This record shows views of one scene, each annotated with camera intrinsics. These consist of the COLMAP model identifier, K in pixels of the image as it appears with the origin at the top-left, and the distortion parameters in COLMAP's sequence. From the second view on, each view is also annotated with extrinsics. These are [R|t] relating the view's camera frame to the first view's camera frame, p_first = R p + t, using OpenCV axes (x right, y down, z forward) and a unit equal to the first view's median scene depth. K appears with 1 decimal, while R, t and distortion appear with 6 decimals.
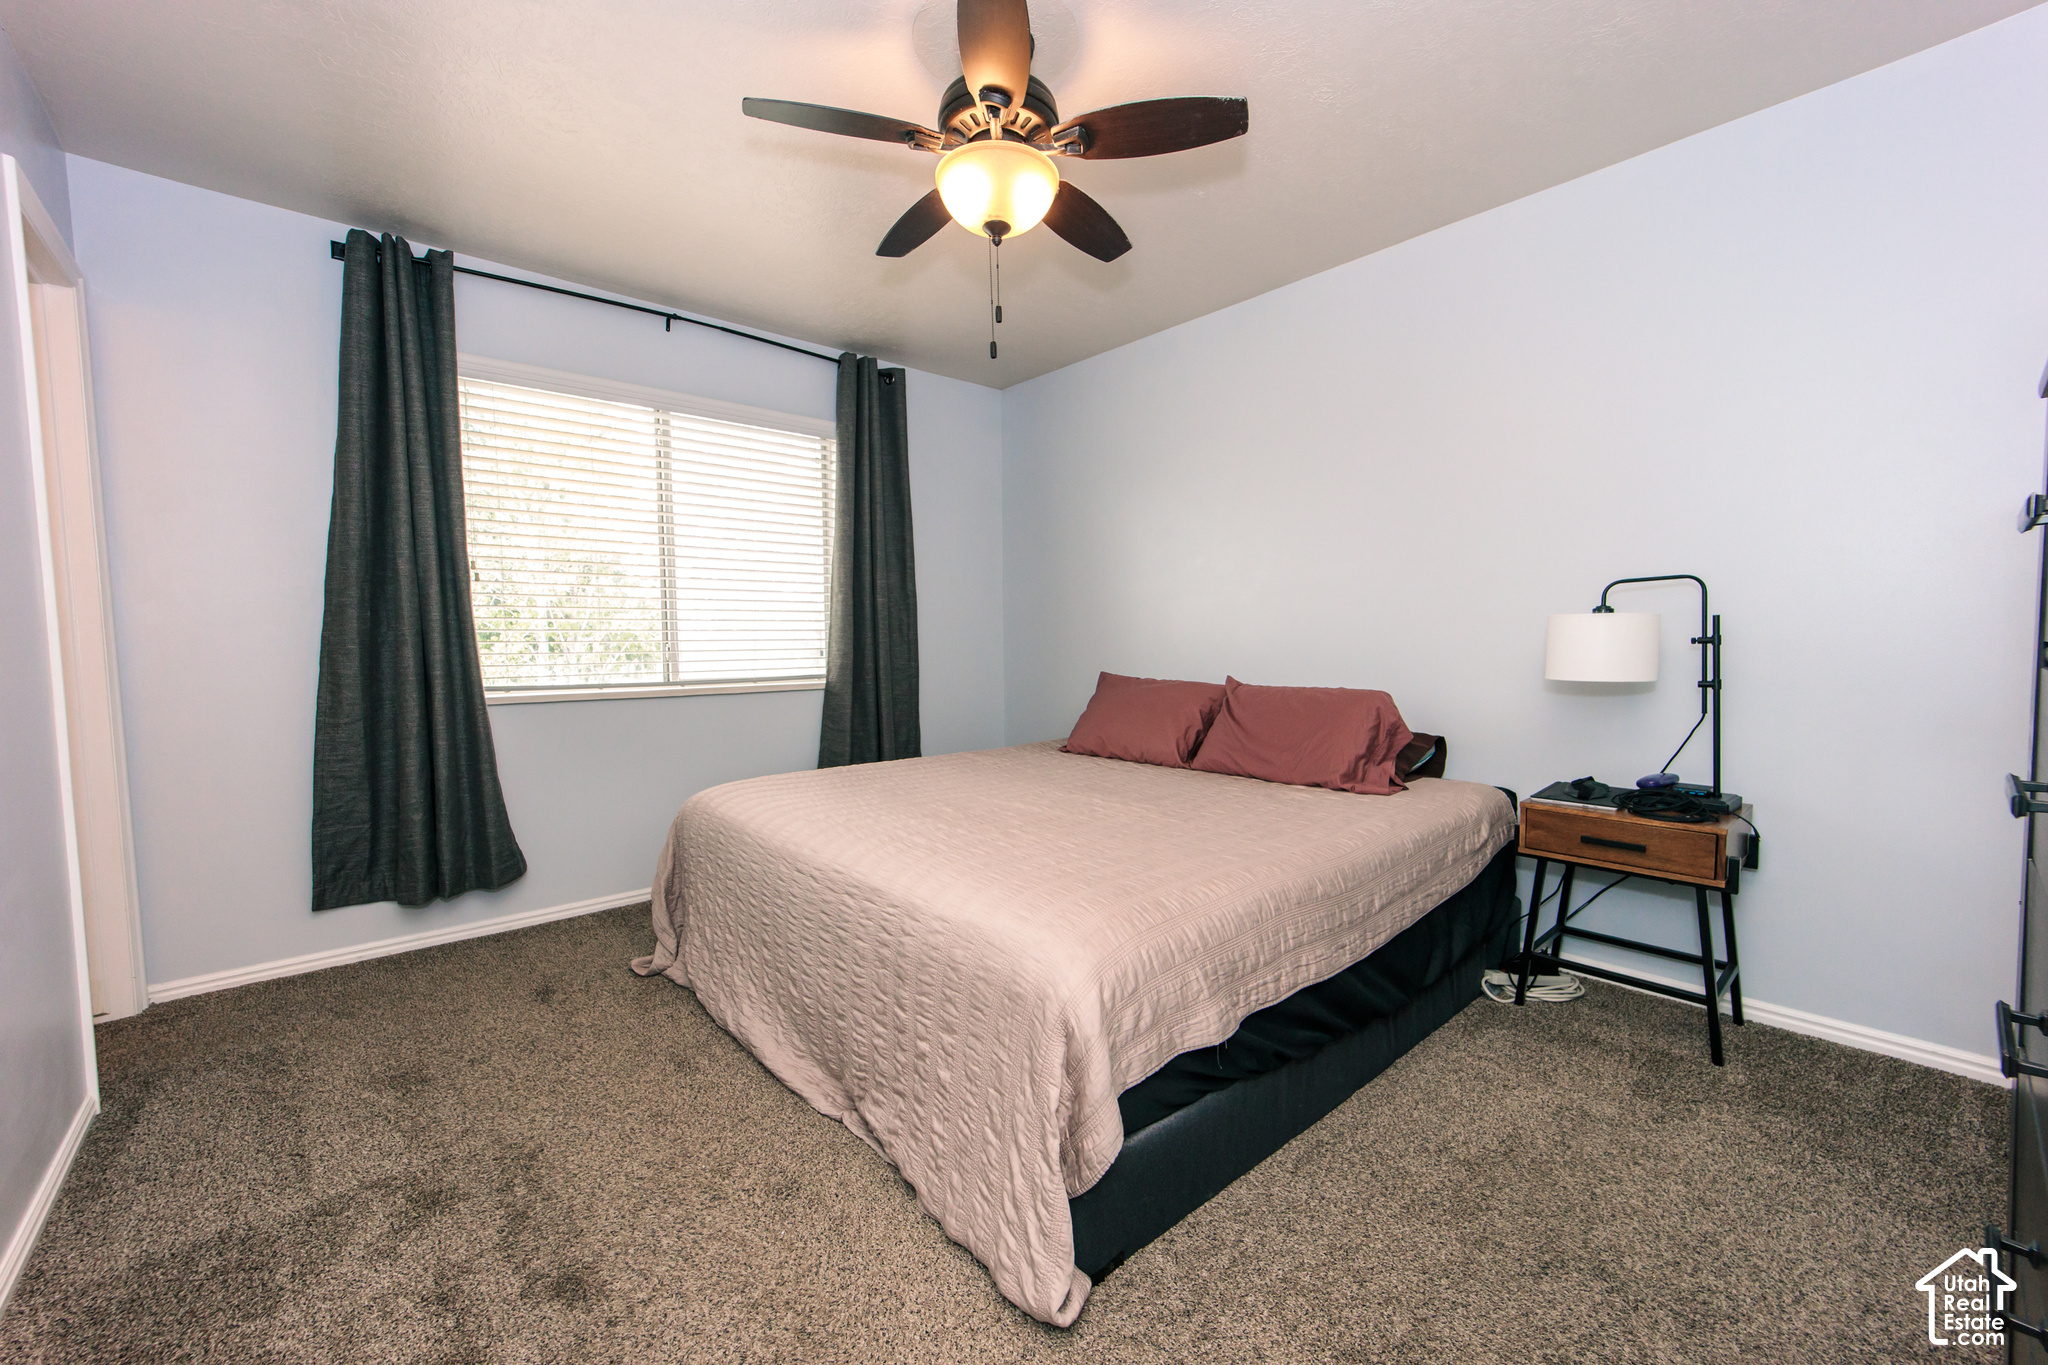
lens RADIAL K [[817.5, 0, 1024.0], [0, 817.5, 682.5], [0, 0, 1]] dist [-0.002440, -0.000334]
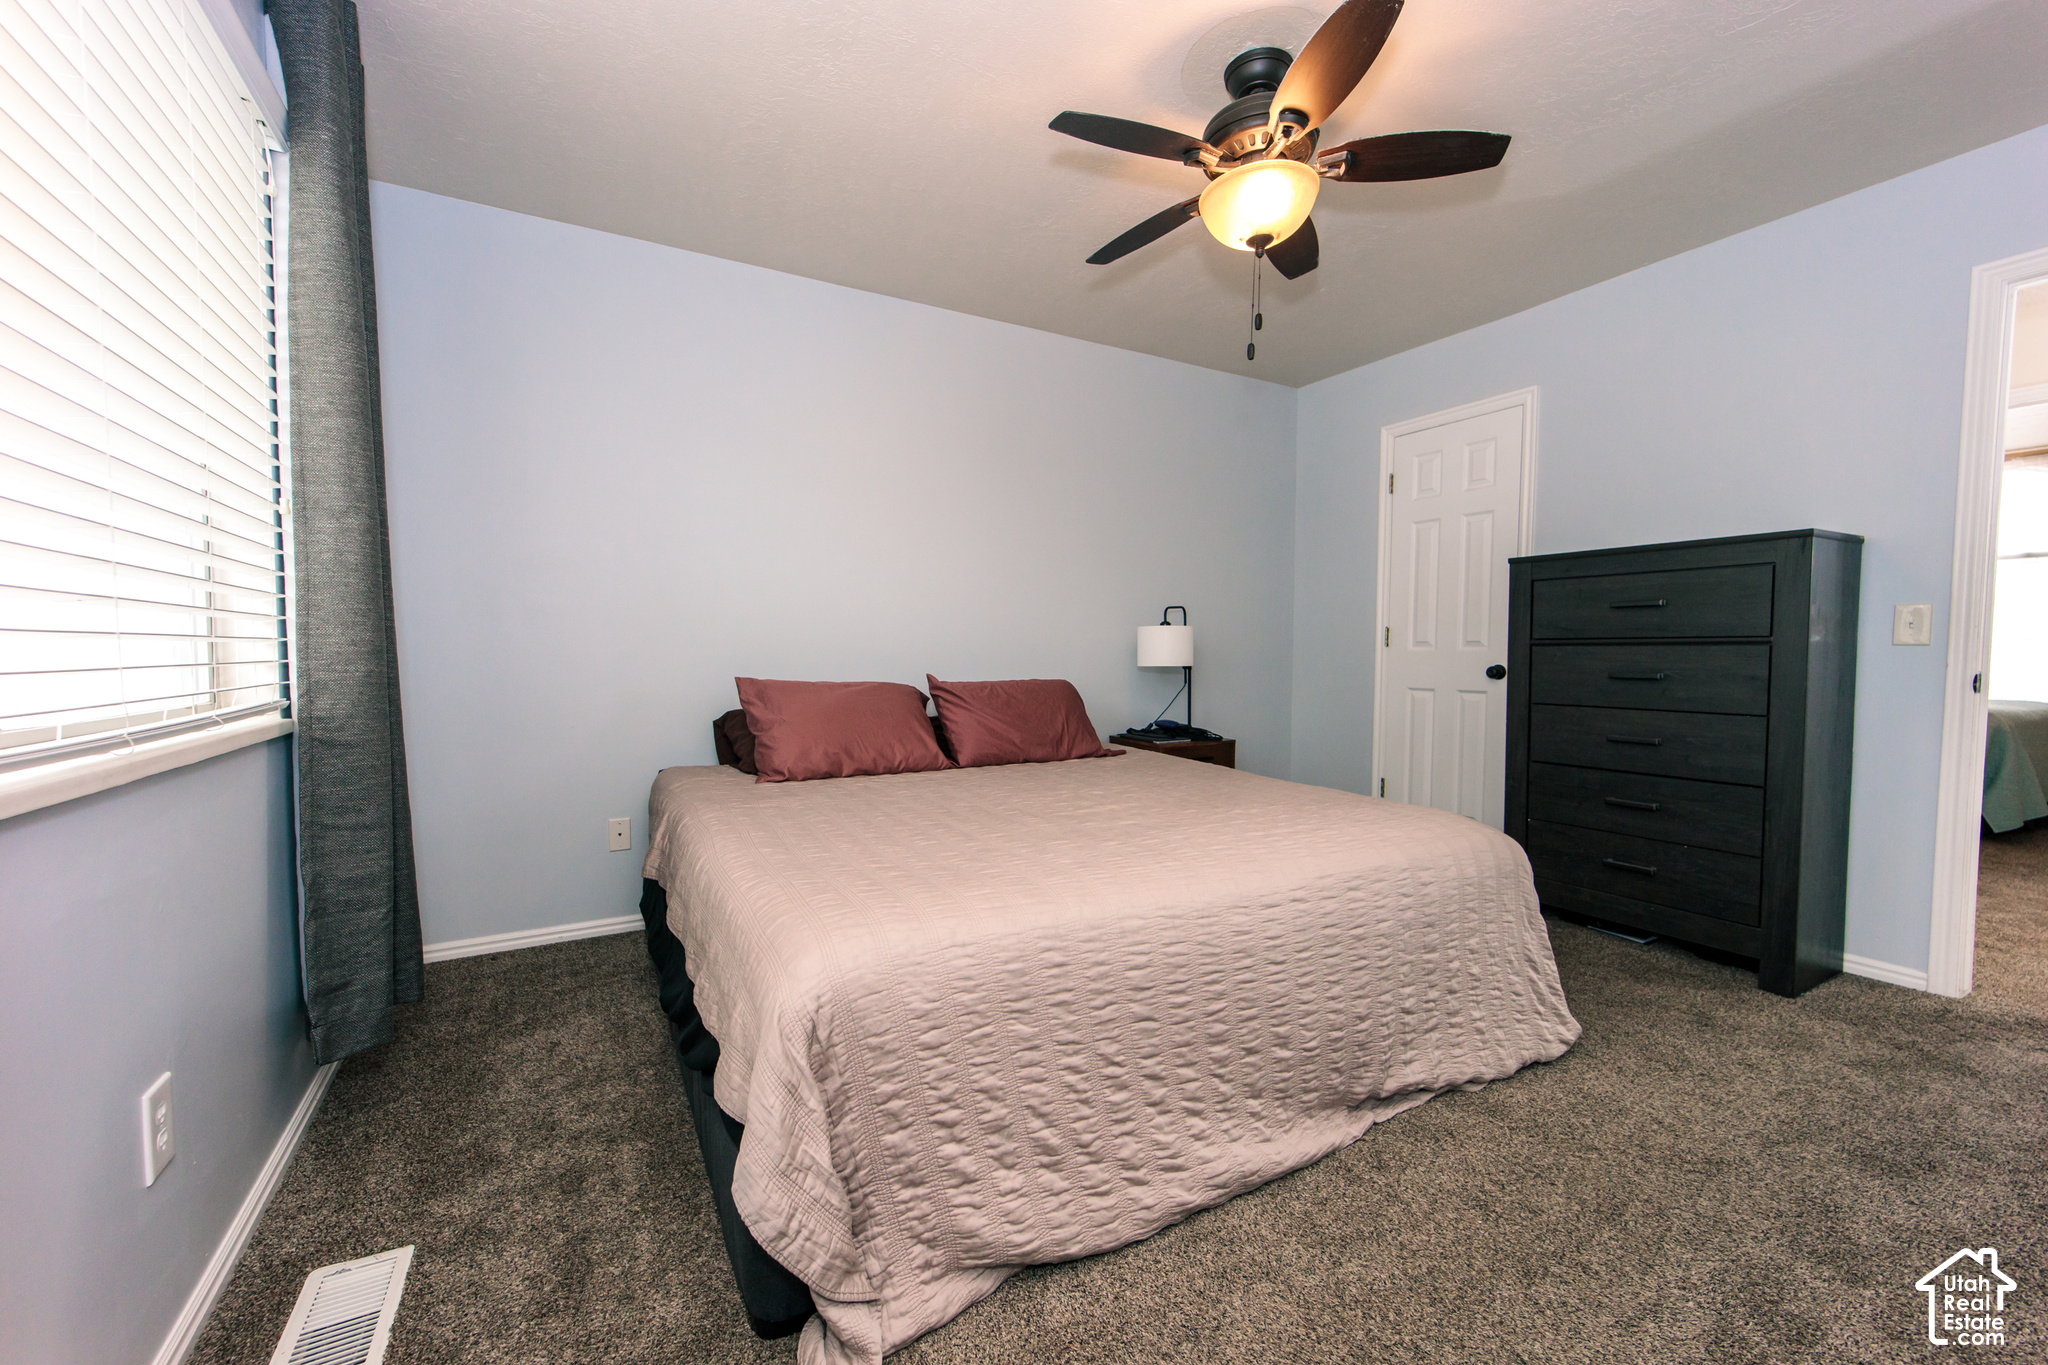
lens RADIAL K [[817.5, 0, 1024.0], [0, 817.5, 682.5], [0, 0, 1]] dist [-0.002440, -0.000334]
pose [[0.201818, -0.027696, 0.979031, -1.140177], [0.049782, 0.998598, 0.017987, -0.015933], [-0.978157, 0.045108, 0.202914, 1.098007]]
